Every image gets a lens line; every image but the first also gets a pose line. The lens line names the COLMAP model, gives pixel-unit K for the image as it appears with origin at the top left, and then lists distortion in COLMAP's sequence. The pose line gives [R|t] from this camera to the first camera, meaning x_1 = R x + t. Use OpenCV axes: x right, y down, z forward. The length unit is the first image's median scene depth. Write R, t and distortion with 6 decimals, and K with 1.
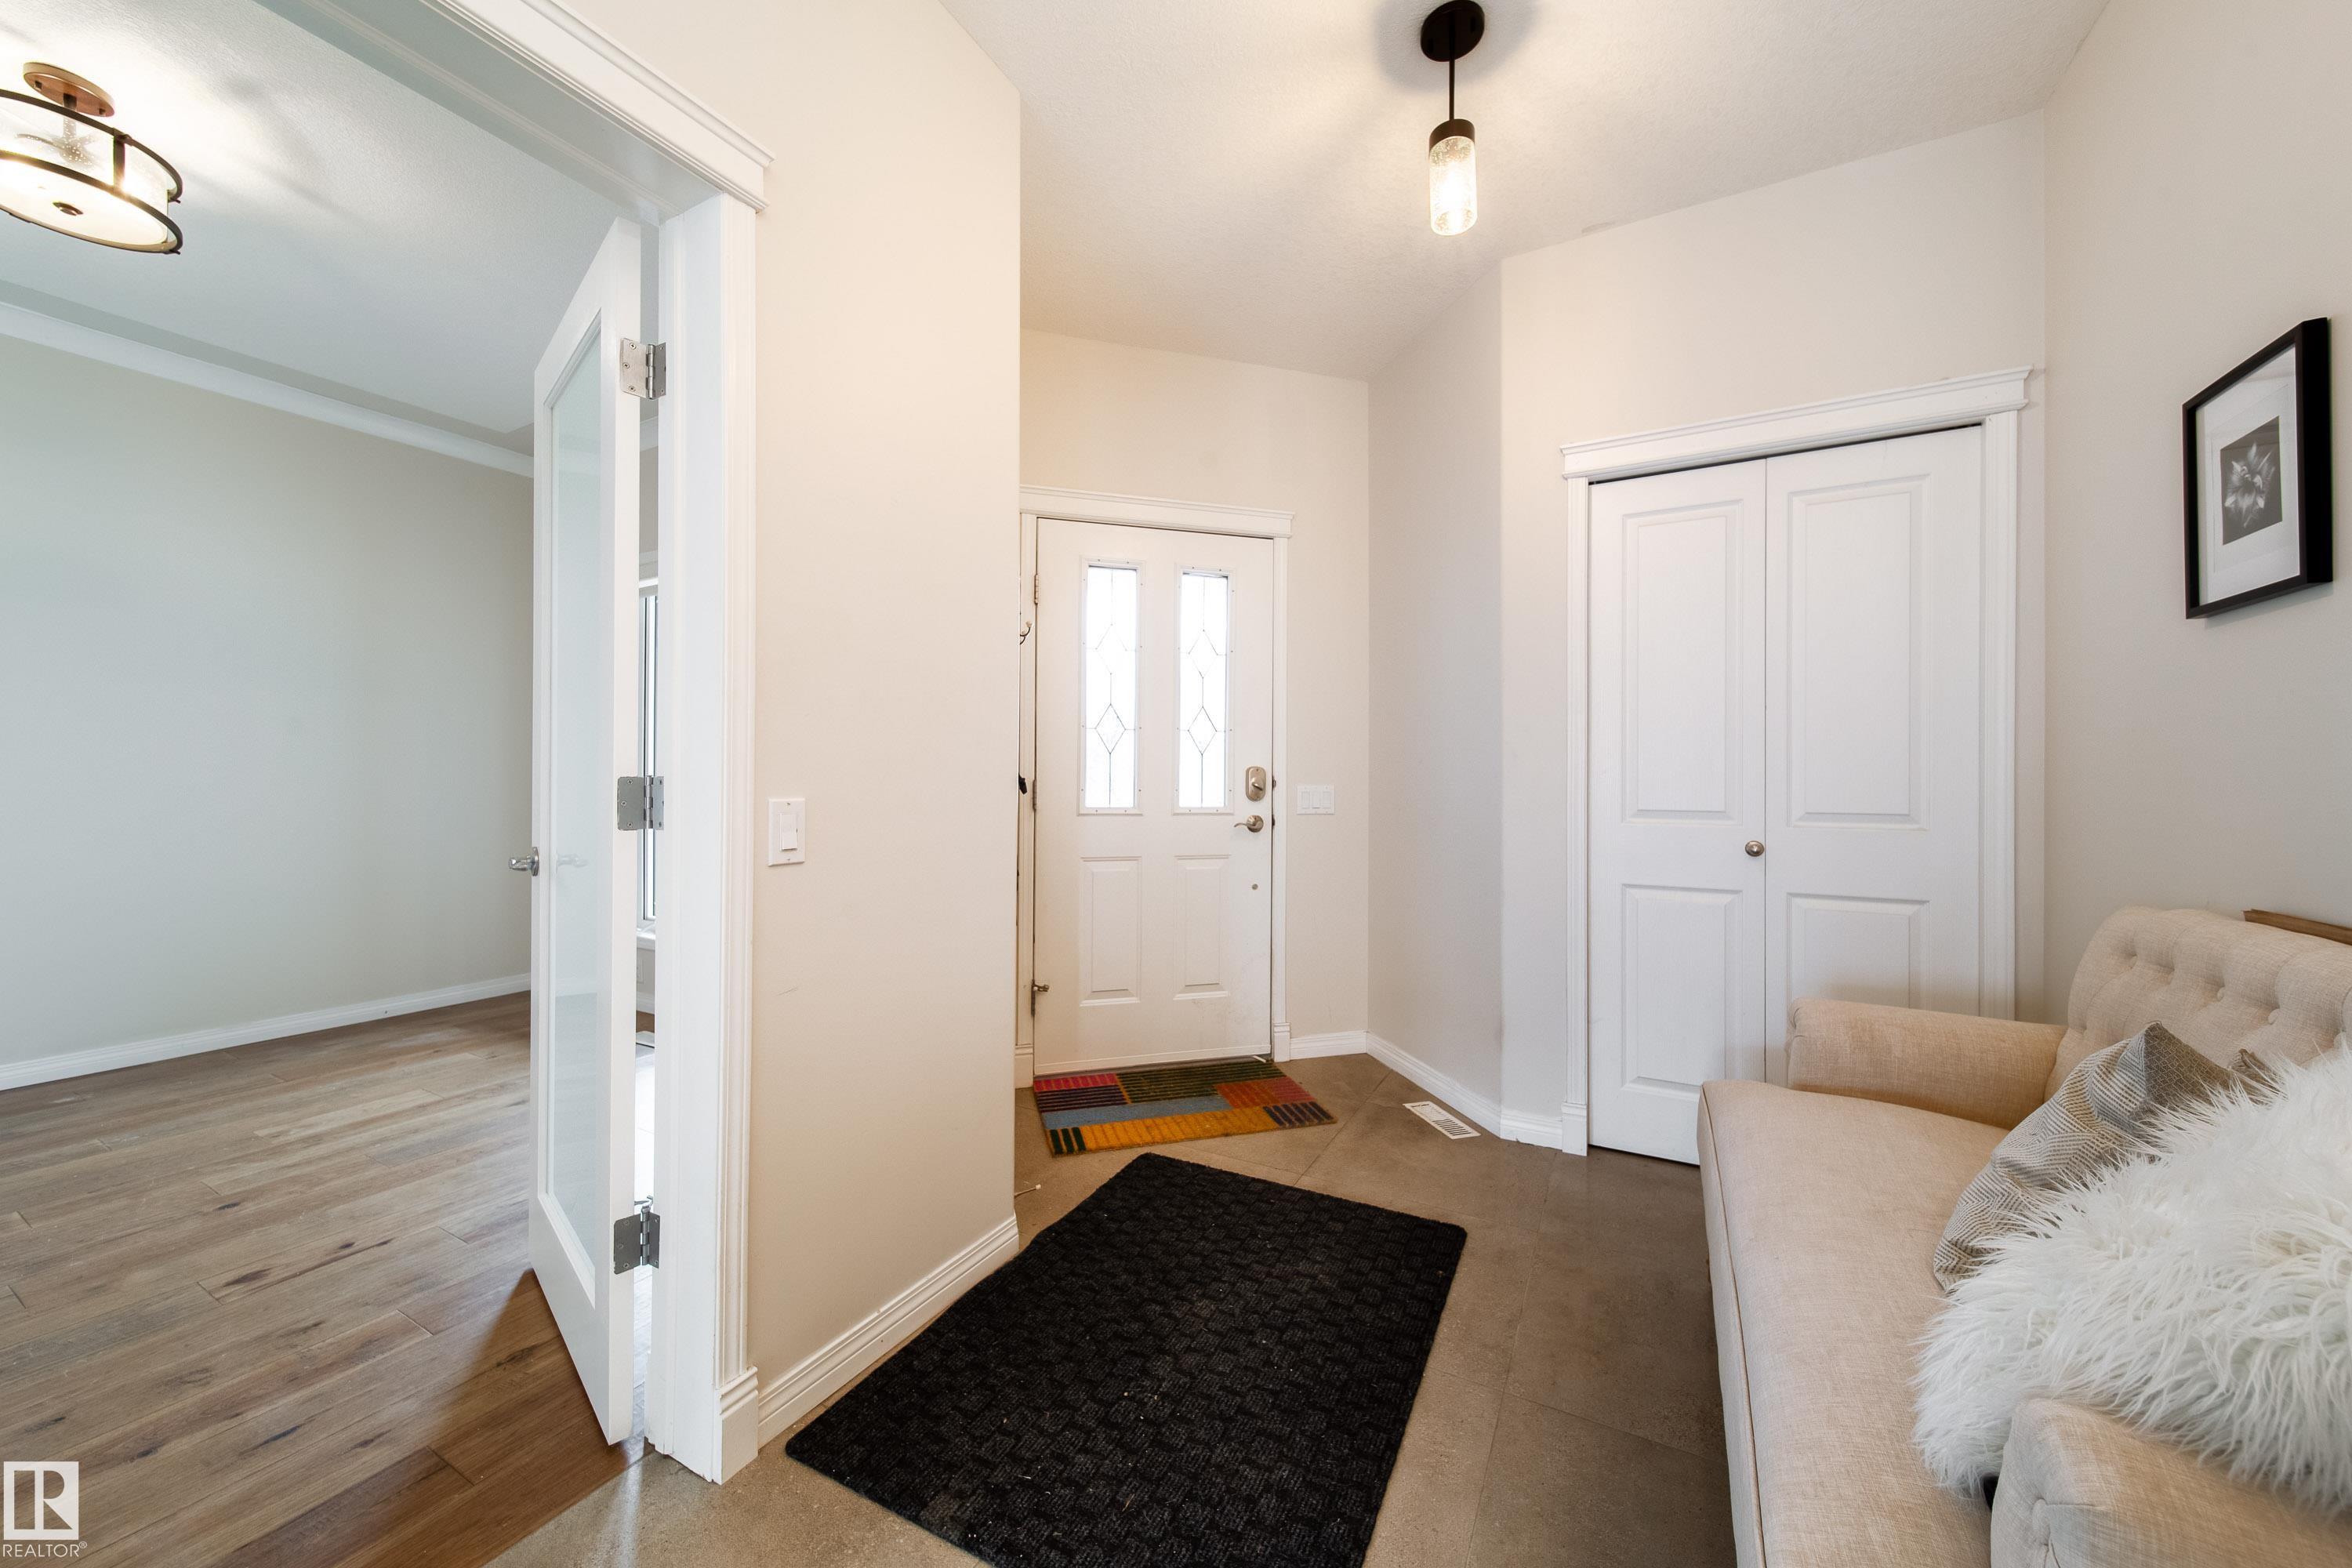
lens RADIAL K [[840.4, 0, 1175.2], [0, 840.4, 774.7], [0, 0, 1]] dist [0.002218, -0.000809]
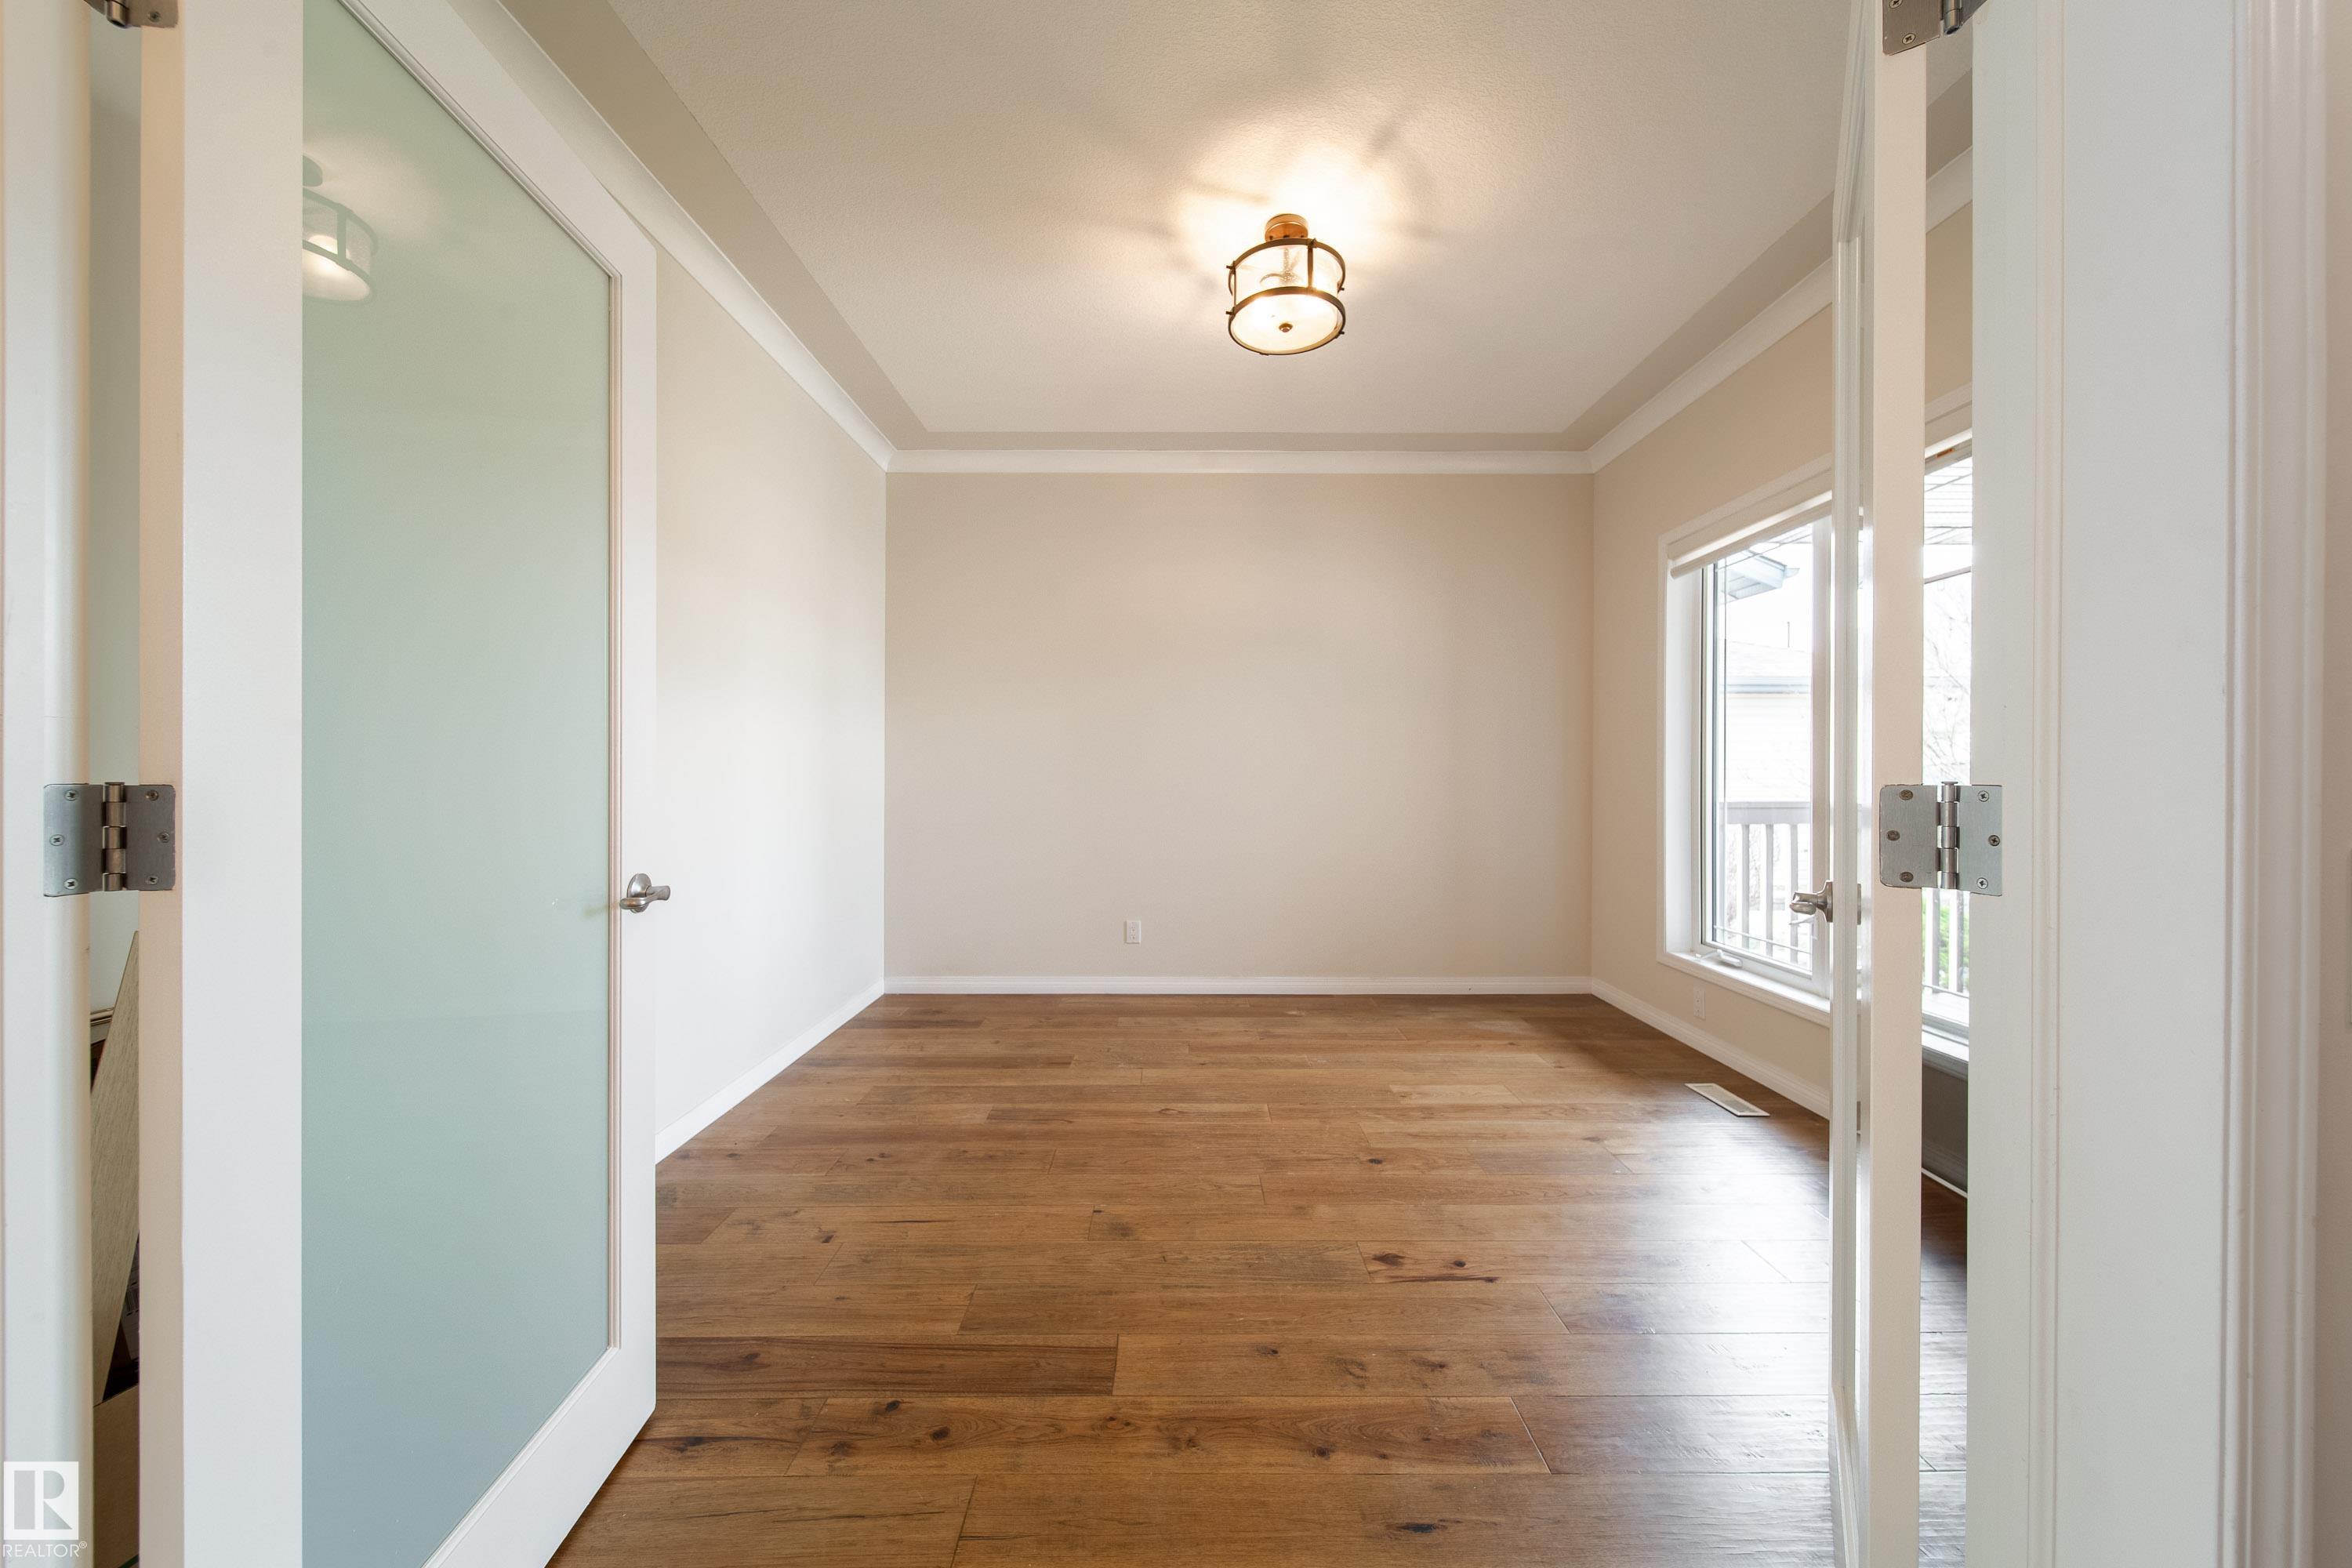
lens RADIAL K [[841.2, 0, 1177.5], [0, 841.2, 778.4], [0, 0, 1]] dist [0.000155, -0.000400]
pose [[0.479580, 0.001210, -0.877498, -0.267859], [0.003541, 0.999988, 0.003314, -0.003754], [0.877491, -0.004697, 0.479570, 0.233020]]
